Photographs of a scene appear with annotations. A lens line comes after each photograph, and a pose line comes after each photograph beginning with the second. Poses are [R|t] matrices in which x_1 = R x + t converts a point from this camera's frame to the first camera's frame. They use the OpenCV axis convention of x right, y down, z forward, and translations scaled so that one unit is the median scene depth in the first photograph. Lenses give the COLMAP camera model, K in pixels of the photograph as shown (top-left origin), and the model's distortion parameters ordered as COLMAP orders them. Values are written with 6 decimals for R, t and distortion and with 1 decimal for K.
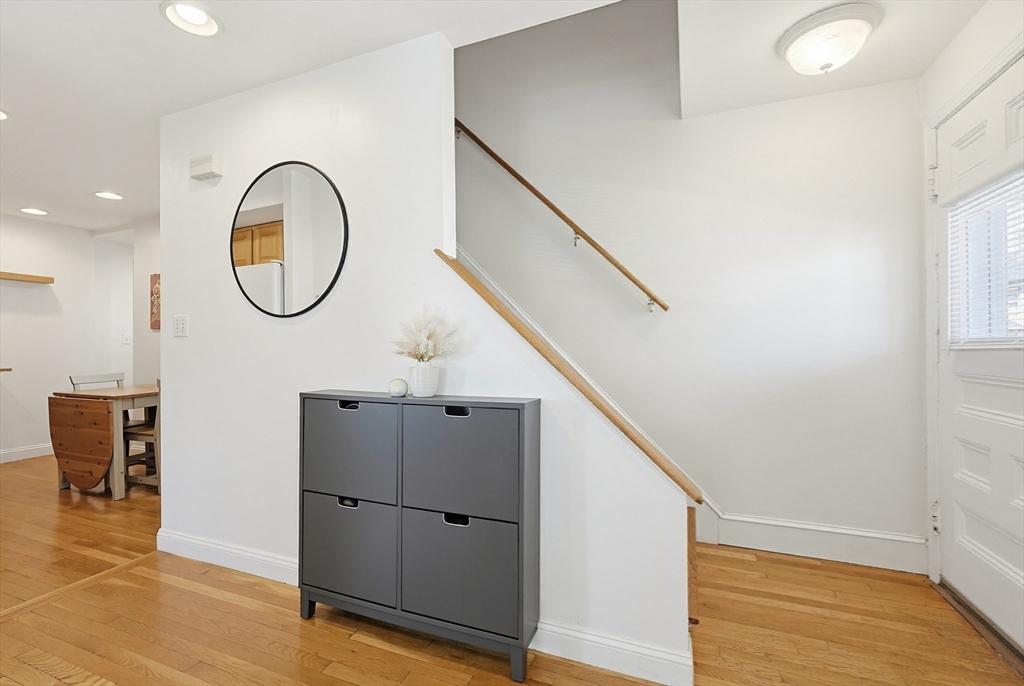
lens RADIAL K [[453.1, 0, 497.8], [0, 453.1, 347.5], [0, 0, 1]] dist [-0.000773, -0.000090]
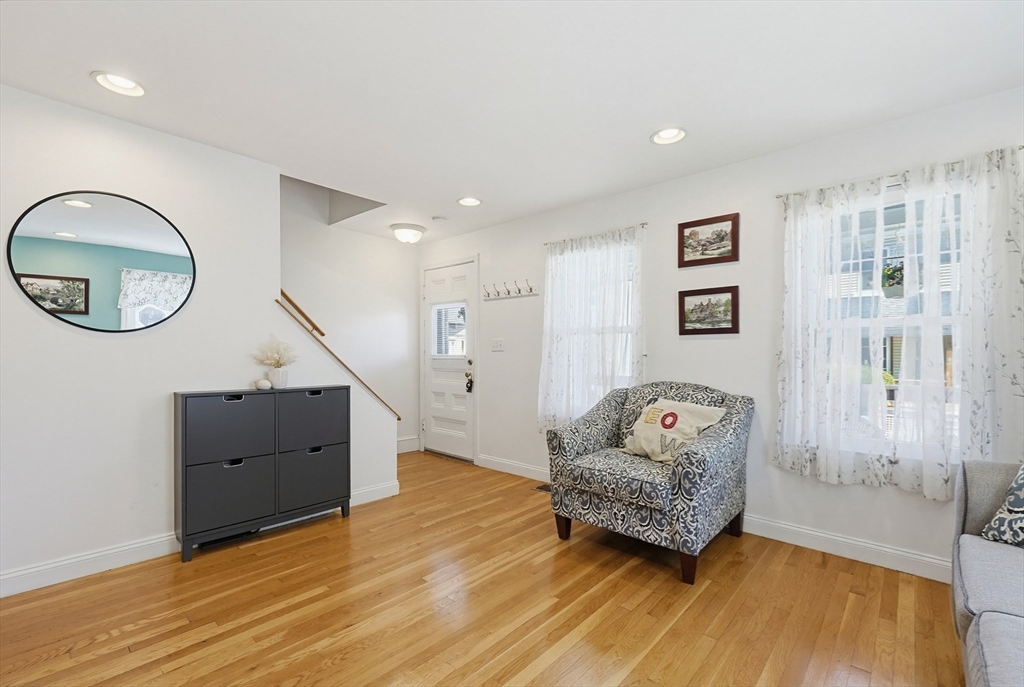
lens RADIAL K [[442.5, 0, 514.7], [0, 442.5, 359.2], [0, 0, 1]] dist [-0.001381, -0.000027]
pose [[0.339158, -0.006569, 0.940707, -1.183906], [-0.010335, 0.999889, 0.010708, -0.021964], [-0.940673, -0.013353, 0.339052, -0.314431]]
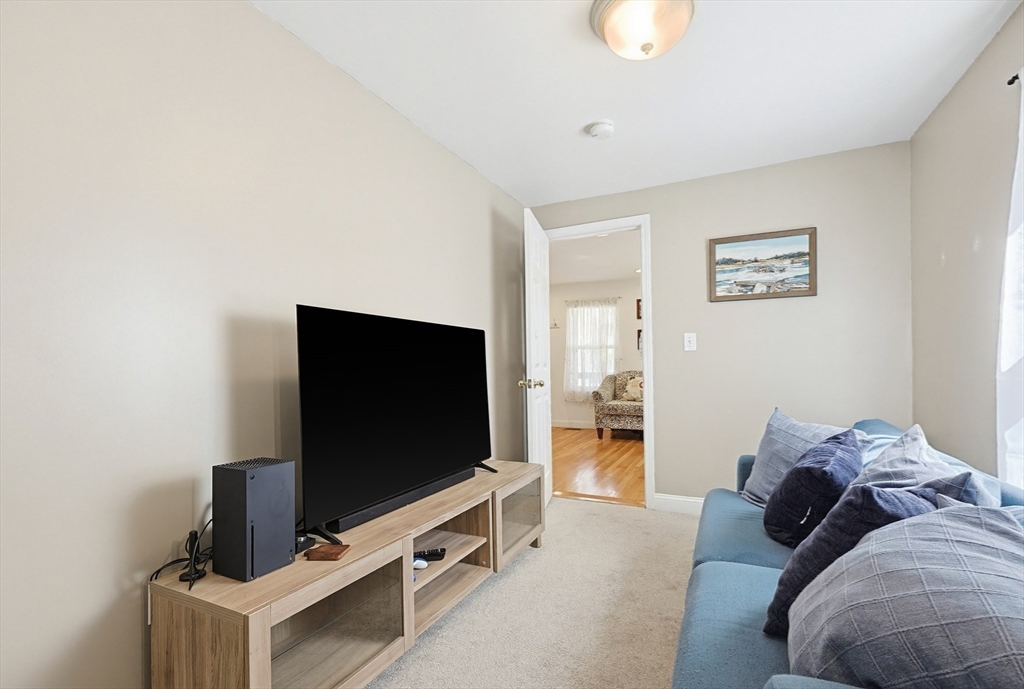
lens RADIAL K [[458.1, 0, 514.6], [0, 458.1, 365.8], [0, 0, 1]] dist [-0.000877, 0.000092]
pose [[0.056337, -0.003989, 0.998404, -3.060238], [0.005495, 0.999978, 0.003685, 0.013456], [-0.998397, 0.005279, 0.056357, 0.396020]]
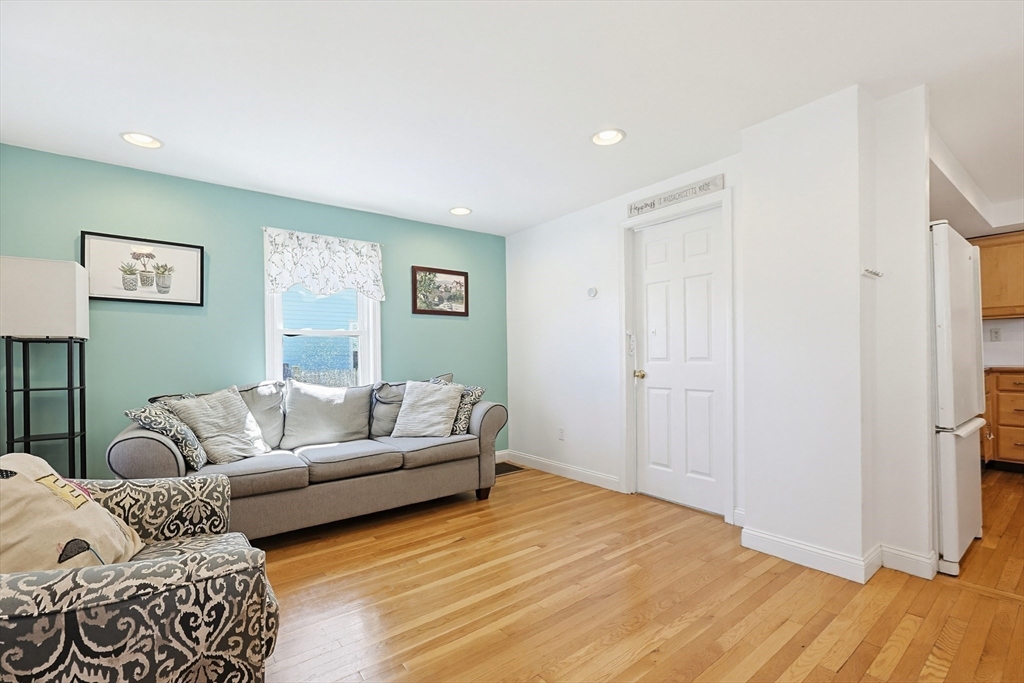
lens RADIAL K [[456.0, 0, 515.8], [0, 456.0, 358.2], [0, 0, 1]] dist [-0.000942, -0.000096]
pose [[-0.492712, 0.012523, -0.870102, 0.364513], [0.023262, 0.999729, 0.001216, 0.002860], [0.869881, -0.019641, -0.492870, 0.493609]]
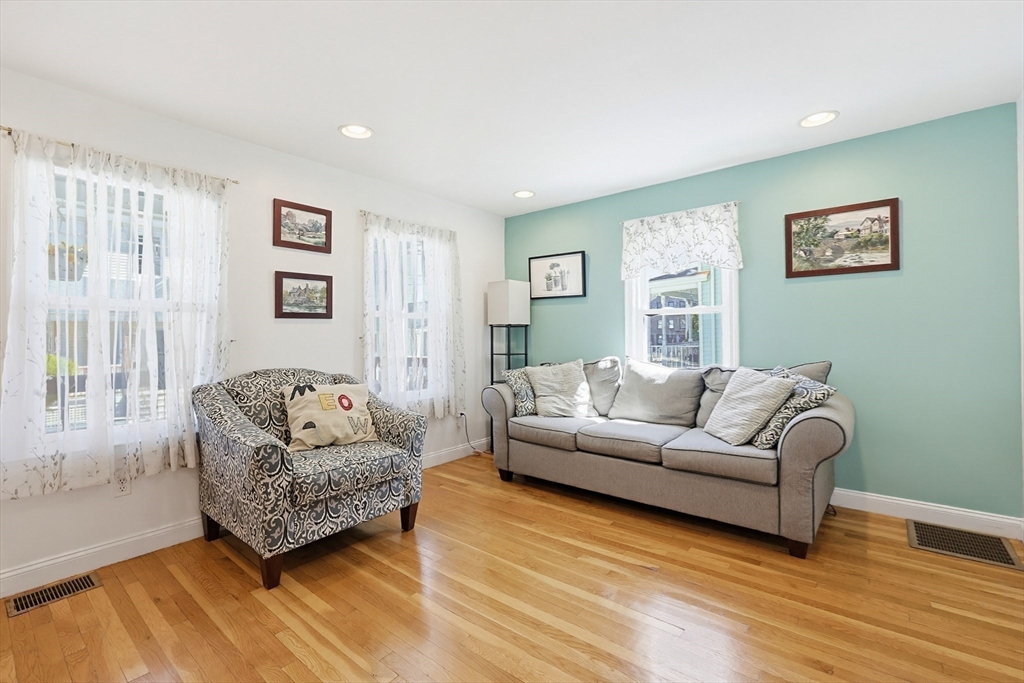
lens RADIAL K [[450.0, 0, 514.8], [0, 450.0, 329.3], [0, 0, 1]] dist [-0.000113, 0.000058]
pose [[-0.957831, 0.021080, 0.286557, -0.710744], [0.016619, 0.999700, -0.017990, -0.020060], [-0.286850, -0.012469, -0.957894, 0.801074]]
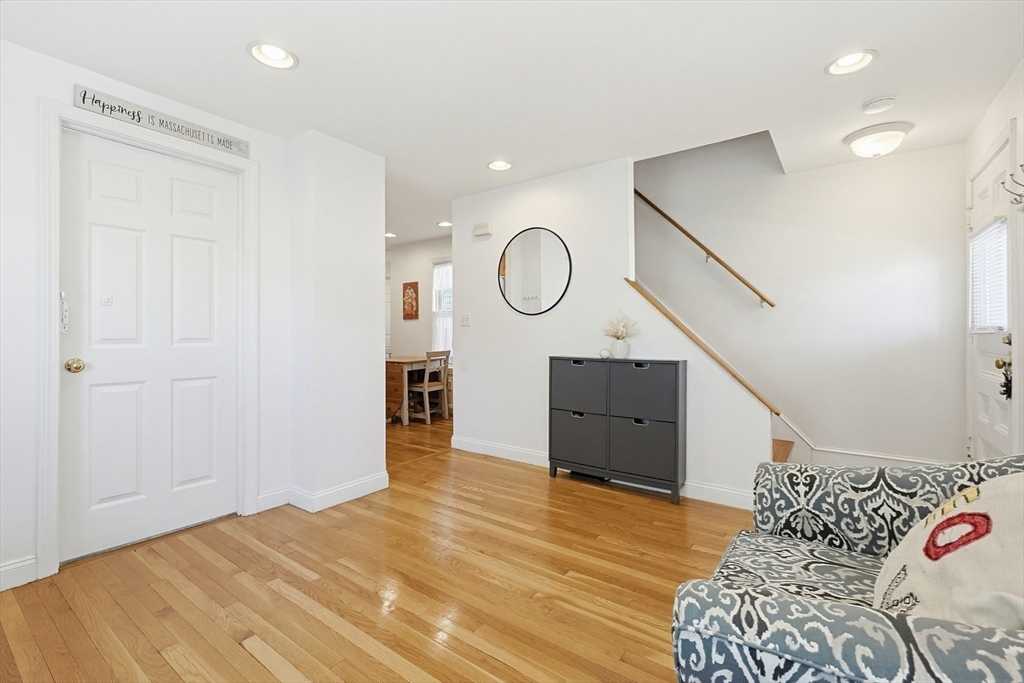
lens RADIAL K [[441.8, 0, 520.0], [0, 441.8, 337.8], [0, 0, 1]] dist [0.000800, 0.000156]
pose [[0.974667, 0.002625, -0.223647, -0.131055], [0.000581, 0.999898, 0.014267, -0.002475], [0.223662, -0.014036, 0.974566, -0.716613]]
